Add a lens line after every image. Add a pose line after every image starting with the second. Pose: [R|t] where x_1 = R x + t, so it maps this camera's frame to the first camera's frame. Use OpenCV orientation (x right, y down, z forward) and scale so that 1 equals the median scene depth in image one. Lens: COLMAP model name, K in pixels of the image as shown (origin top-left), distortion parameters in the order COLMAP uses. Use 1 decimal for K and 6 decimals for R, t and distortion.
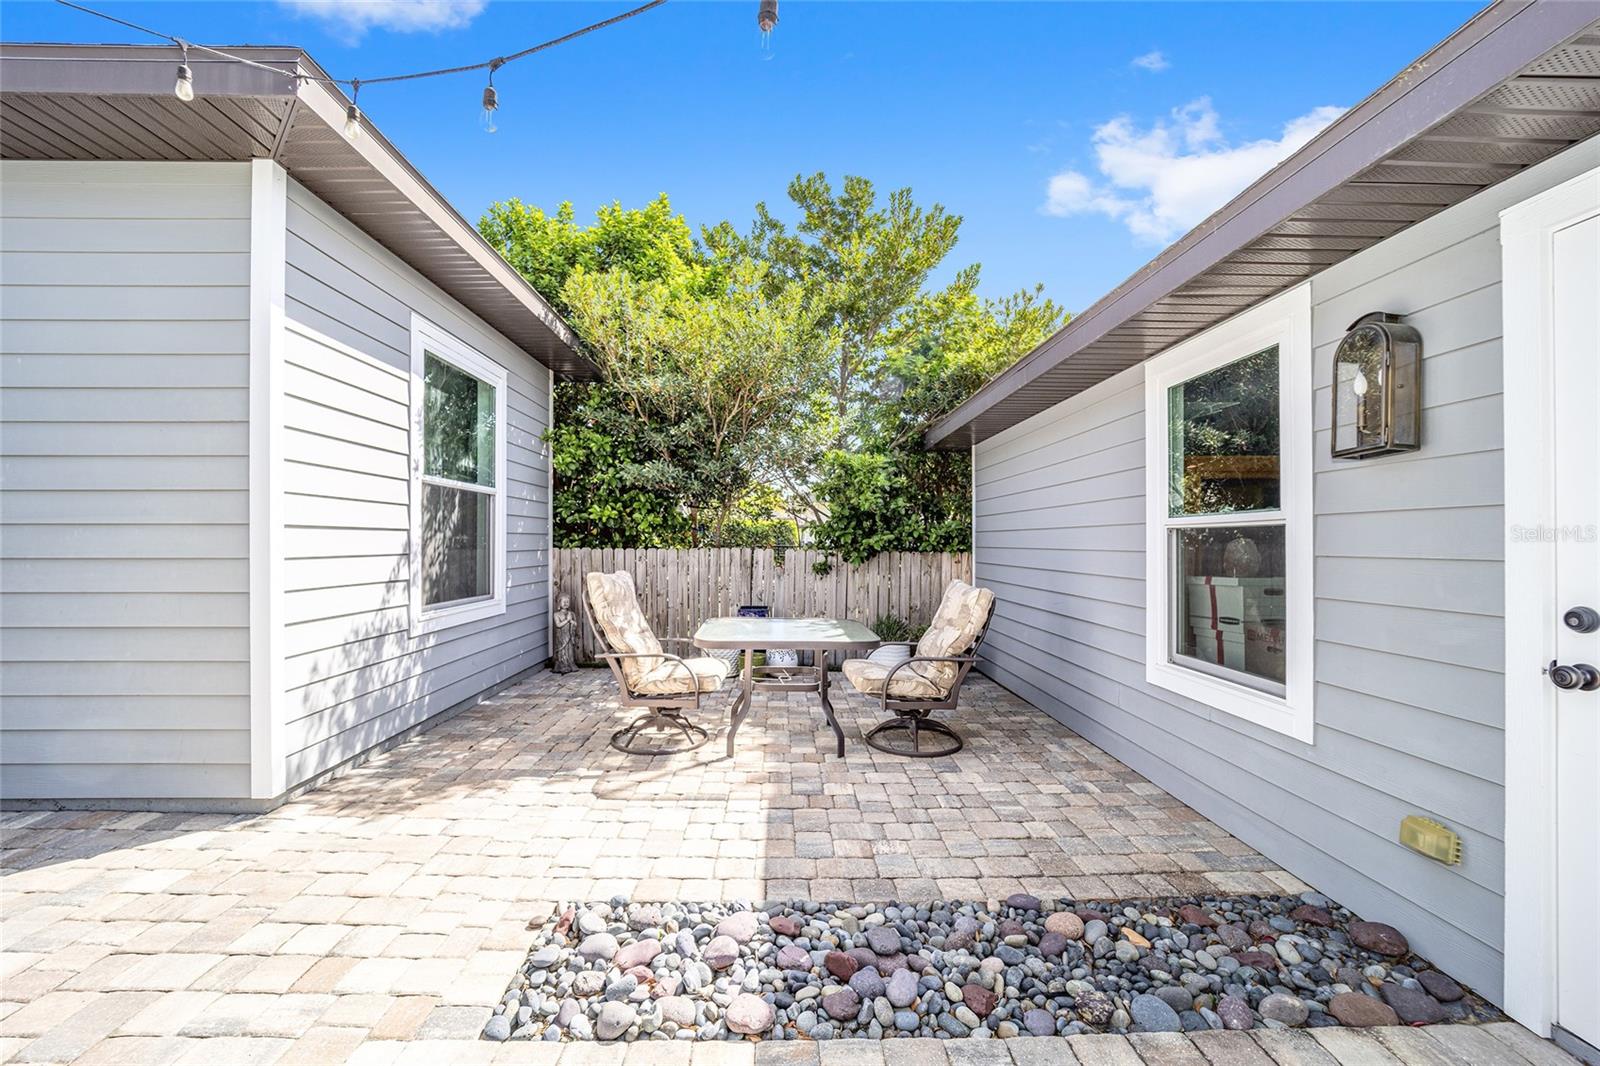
lens RADIAL K [[645.0, 0, 791.7], [0, 645.0, 536.1], [0, 0, 1]] dist [-0.001082, -0.000046]
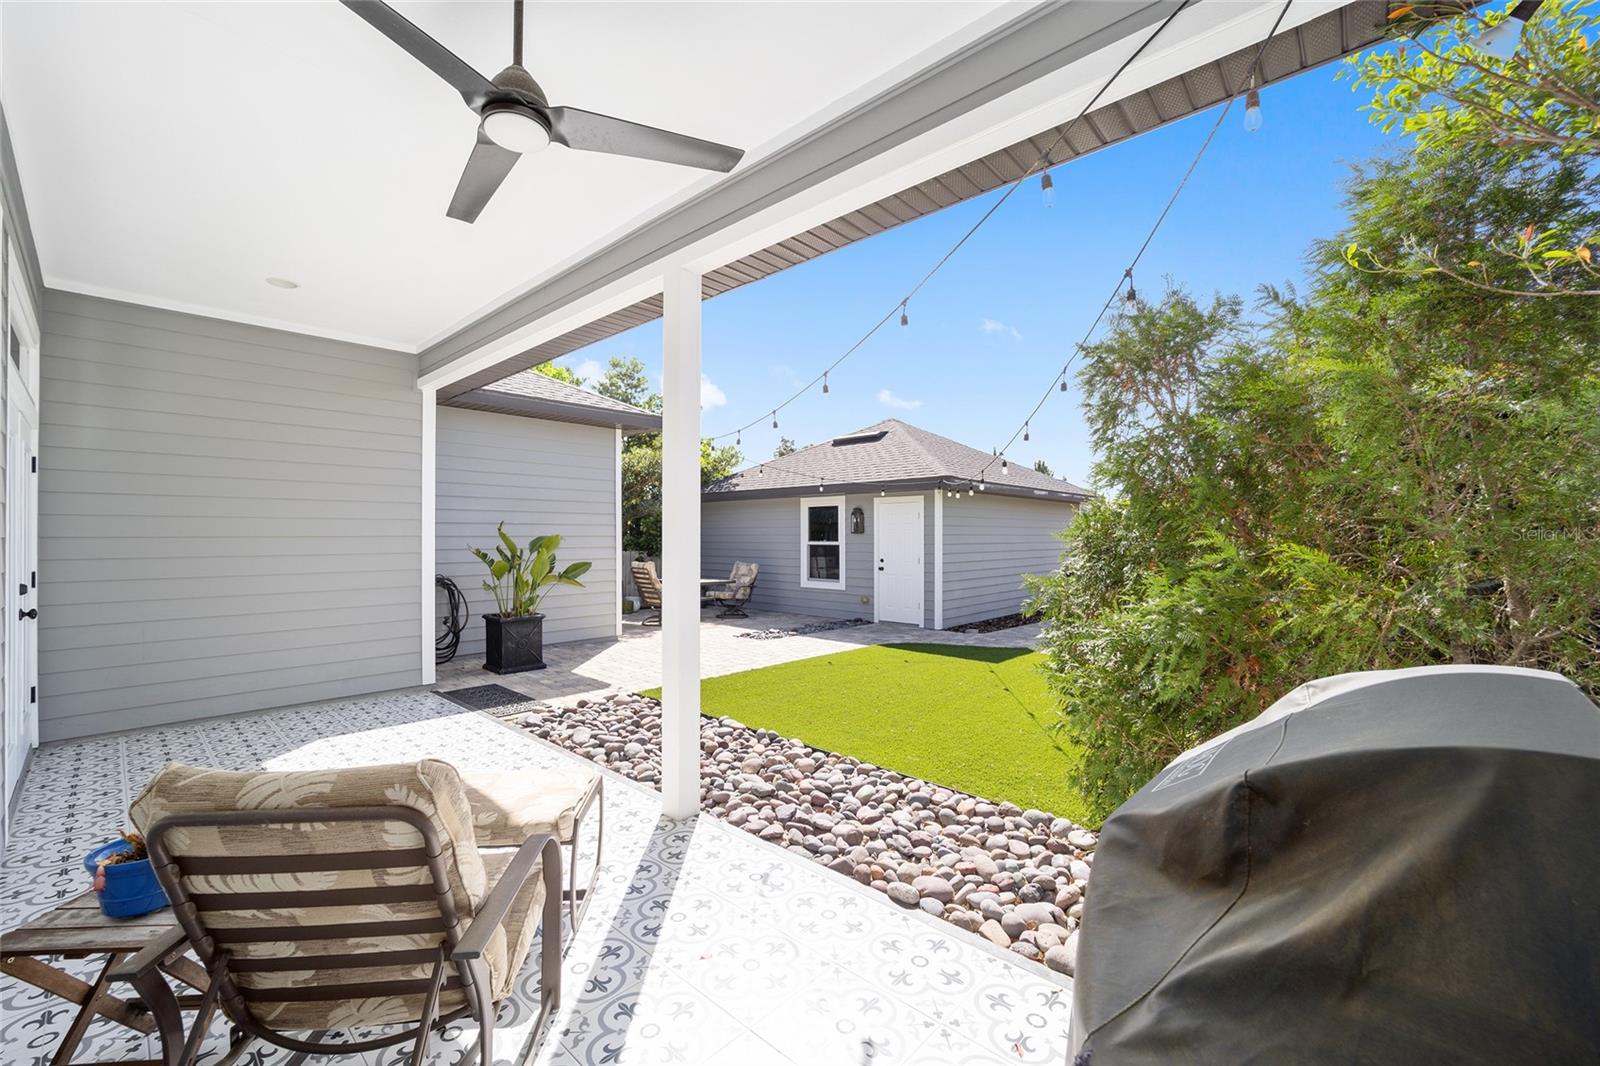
lens RADIAL K [[645.0, 0, 790.3], [0, 645.0, 534.5], [0, 0, 1]] dist [-0.001082, -0.000046]
pose [[0.686212, 0.002147, 0.727399, -1.900620], [-0.004384, 0.999990, 0.001184, -0.064786], [-0.727389, -0.004001, 0.686214, -1.287058]]
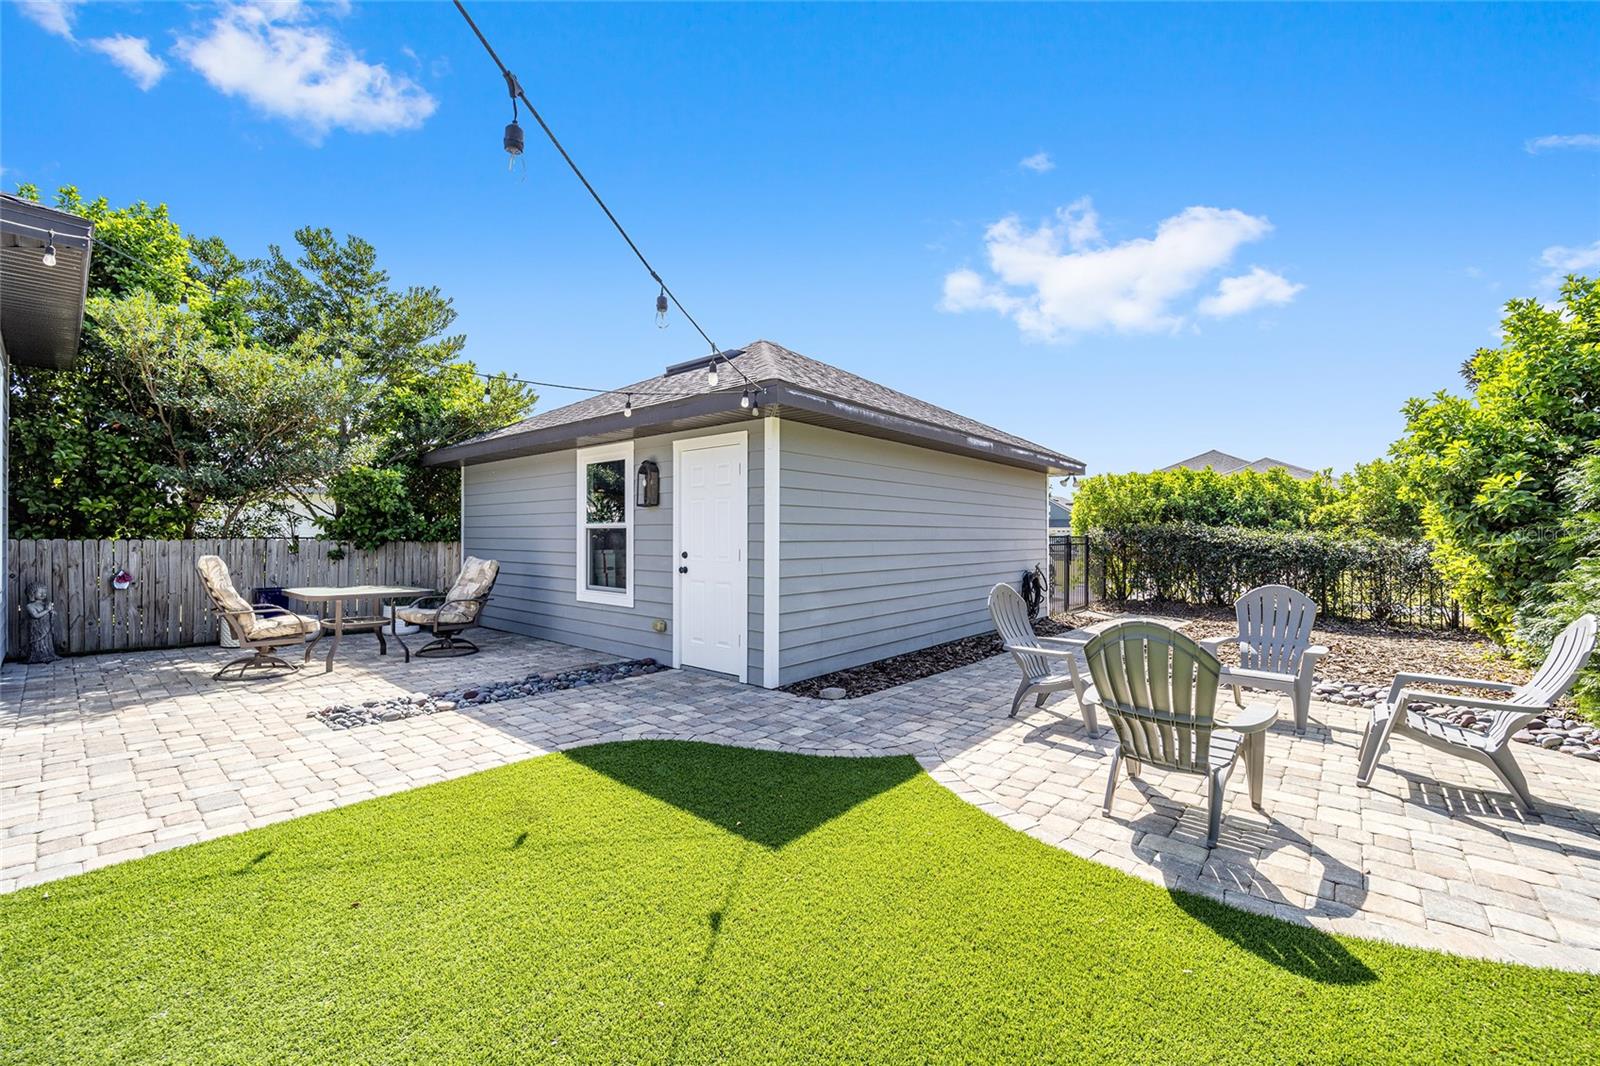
lens RADIAL K [[645.0, 0, 797.9], [0, 645.0, 532.0], [0, 0, 1]] dist [-0.001082, -0.000046]
pose [[0.663493, 0.005548, 0.748162, -0.499813], [-0.009222, 0.999957, 0.000764, -0.006706], [-0.748126, -0.007407, 0.663516, -0.856258]]
